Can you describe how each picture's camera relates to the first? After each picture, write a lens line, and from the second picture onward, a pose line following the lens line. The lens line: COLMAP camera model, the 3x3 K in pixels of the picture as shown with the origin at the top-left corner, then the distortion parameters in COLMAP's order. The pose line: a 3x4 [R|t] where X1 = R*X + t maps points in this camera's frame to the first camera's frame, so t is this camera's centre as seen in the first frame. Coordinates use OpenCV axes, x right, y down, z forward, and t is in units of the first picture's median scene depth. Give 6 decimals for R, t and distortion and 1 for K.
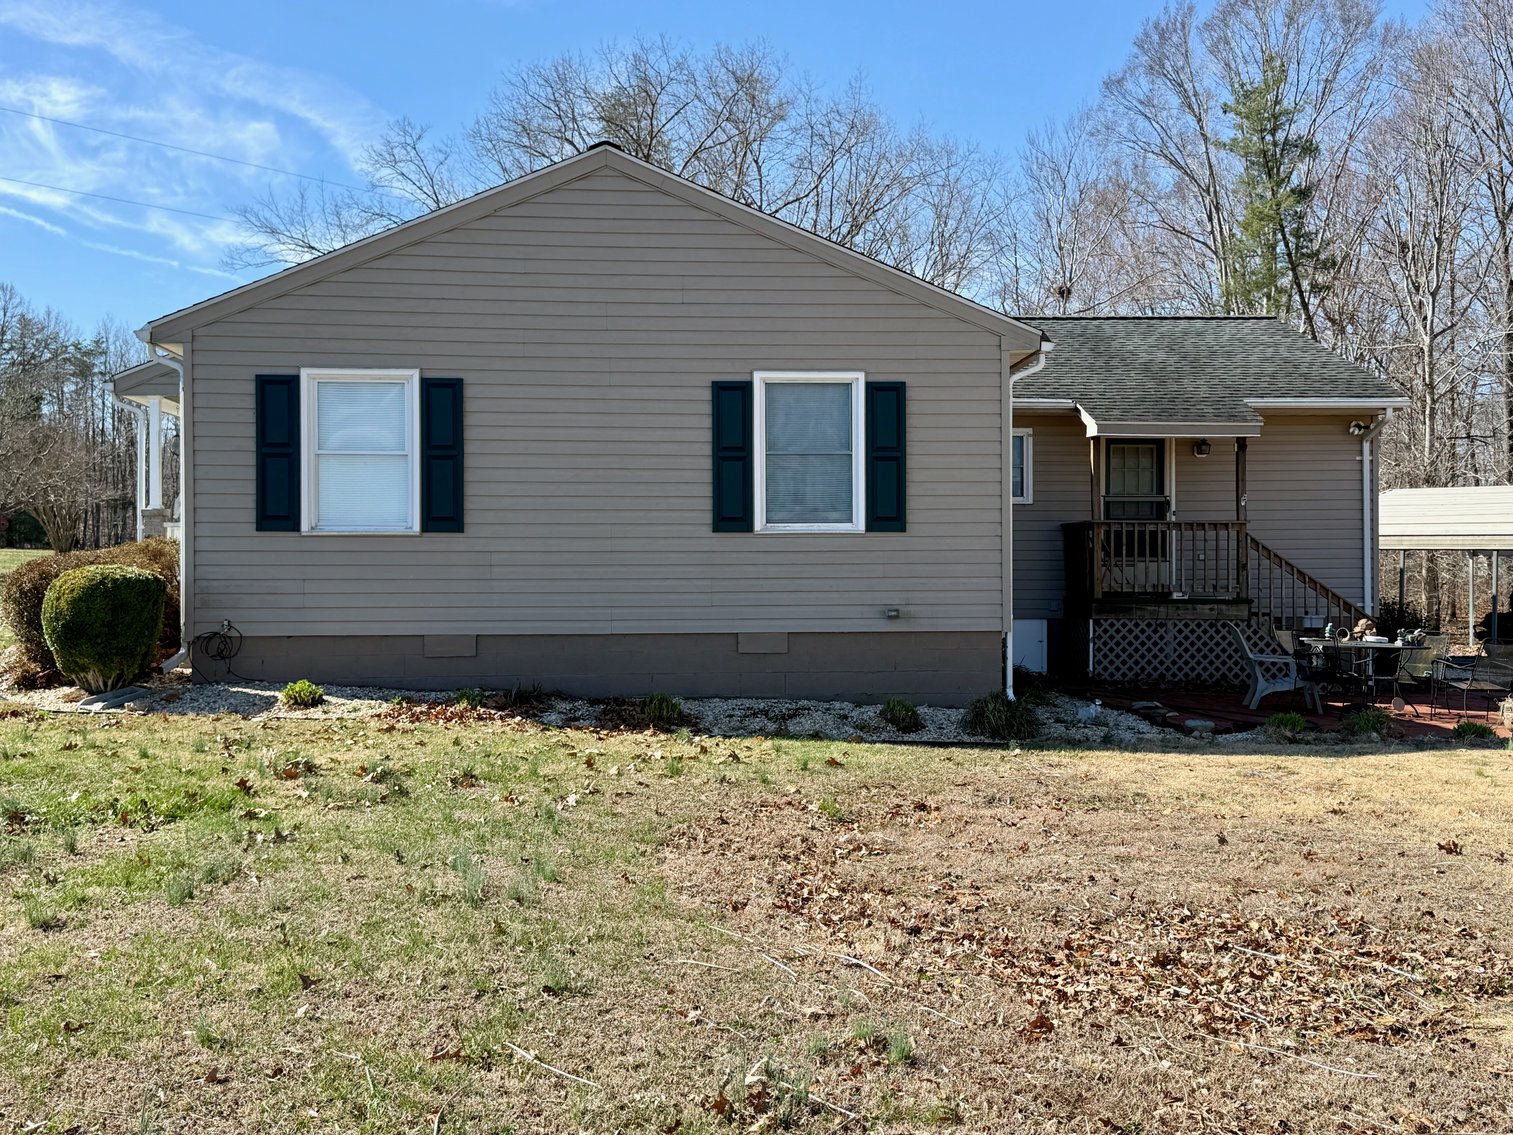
lens RADIAL K [[1586.0, 0, 756.3], [0, 1586.0, 573.1], [0, 0, 1]] dist [0.086188, 0.000000]
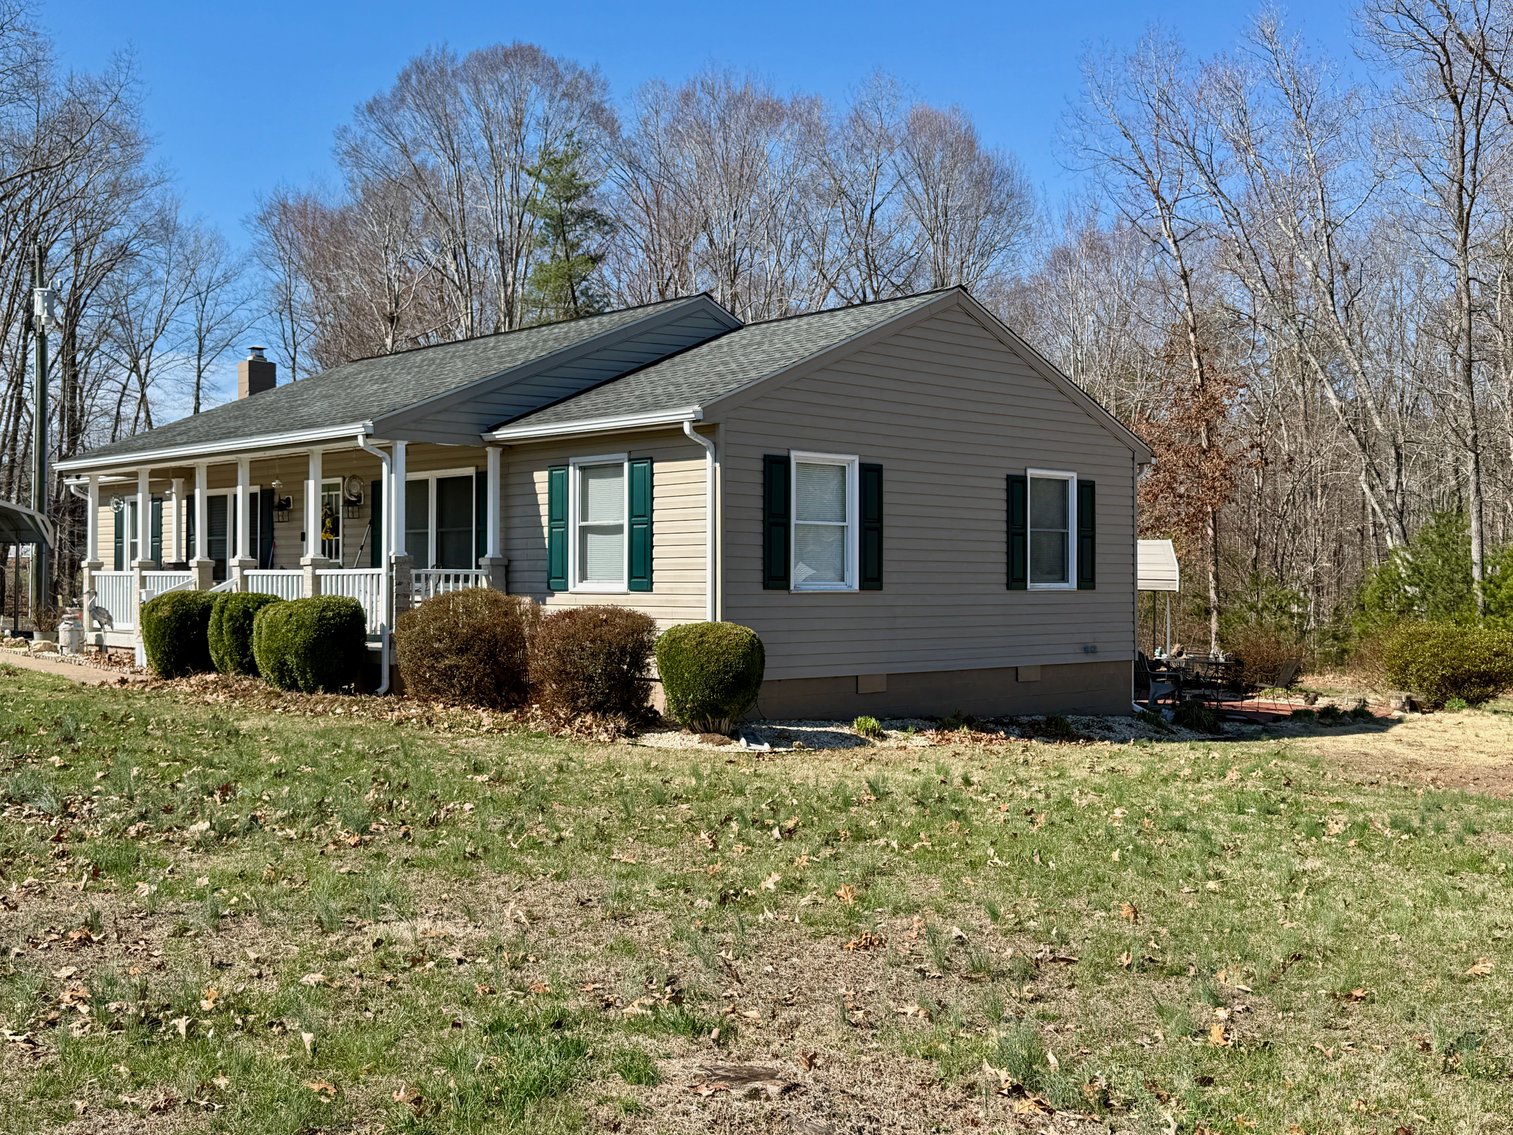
lens RADIAL K [[1586.0, 0, 782.7], [0, 1586.0, 562.0], [0, 0, 1]] dist [0.086188, 0.000000]
pose [[0.765188, 0.011528, 0.643704, -1.023774], [0.001730, 0.999799, -0.019961, -0.023318], [-0.643805, 0.016387, 0.765014, 0.119531]]
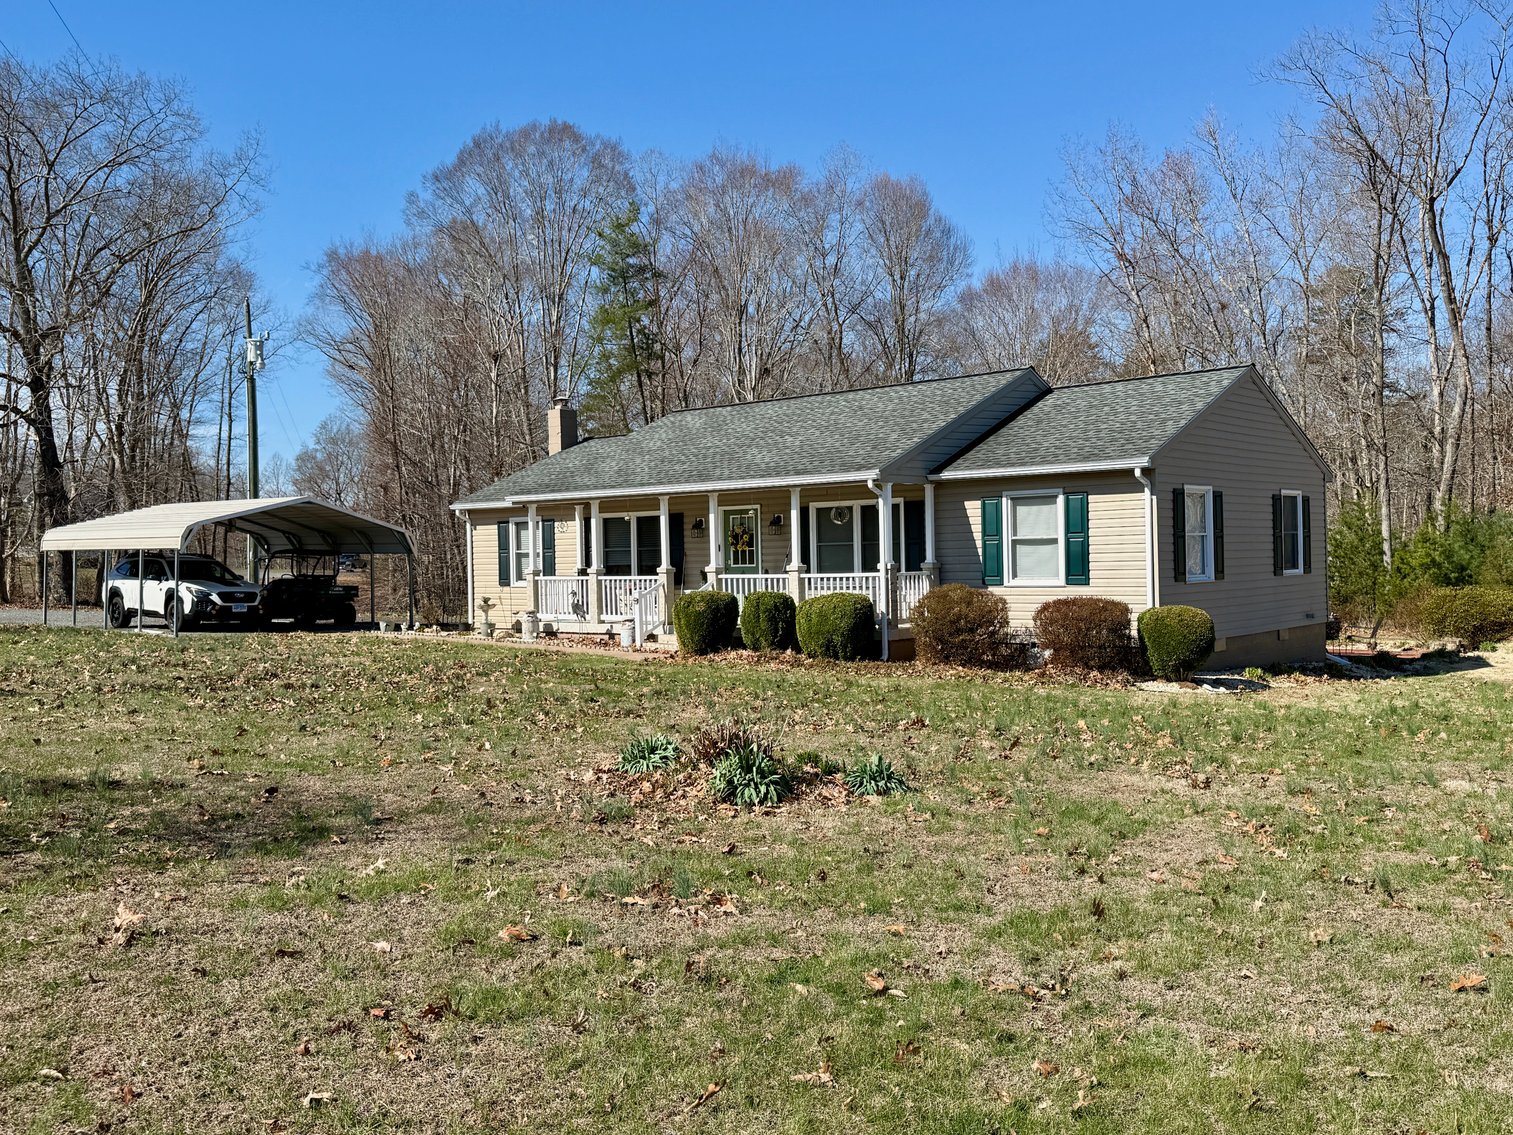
lens RADIAL K [[1363.9, 0, 778.1], [0, 1363.9, 552.6], [0, 0, 1]] dist [0.094740, -0.100596]
pose [[0.692310, -0.011510, 0.721508, -1.608938], [0.026776, 0.999594, -0.009747, -0.053515], [-0.721103, 0.026067, 0.692338, 0.305940]]
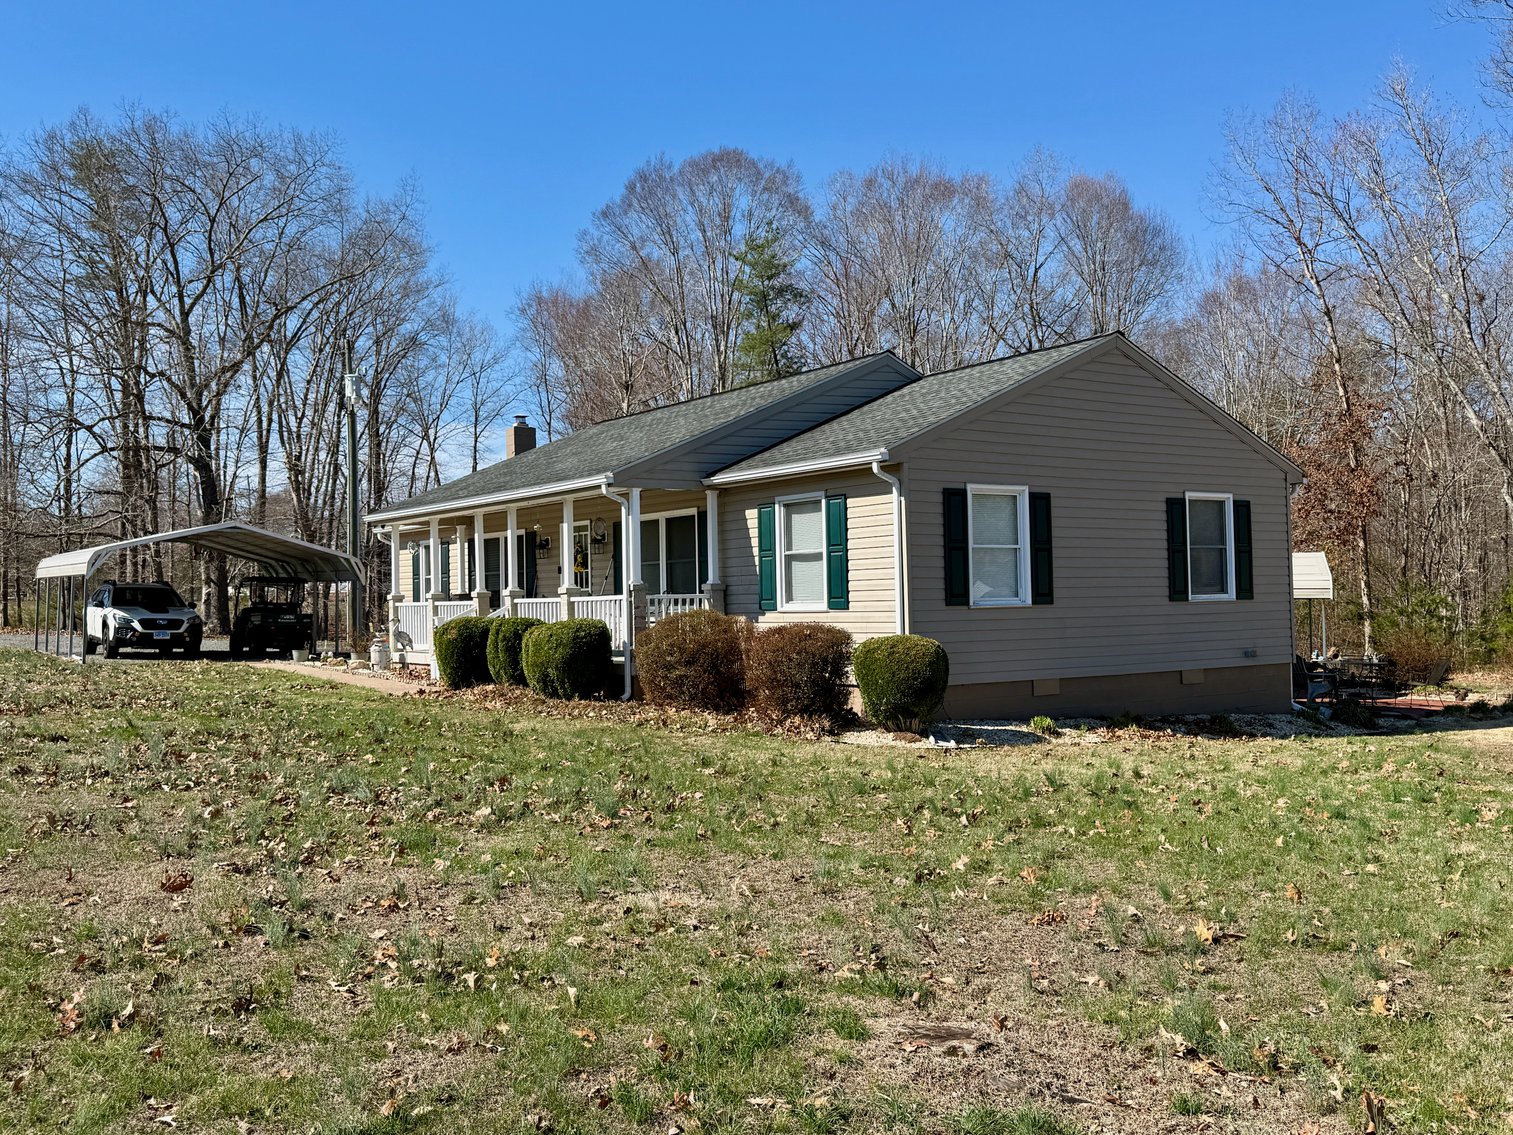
lens RADIAL K [[1363.9, 0, 759.3], [0, 1363.9, 569.5], [0, 0, 1]] dist [0.094740, -0.100596]
pose [[0.851225, -0.002964, 0.524793, -1.019911], [0.023411, 0.999203, -0.032329, -0.023466], [-0.524279, 0.039805, 0.850616, 0.125464]]
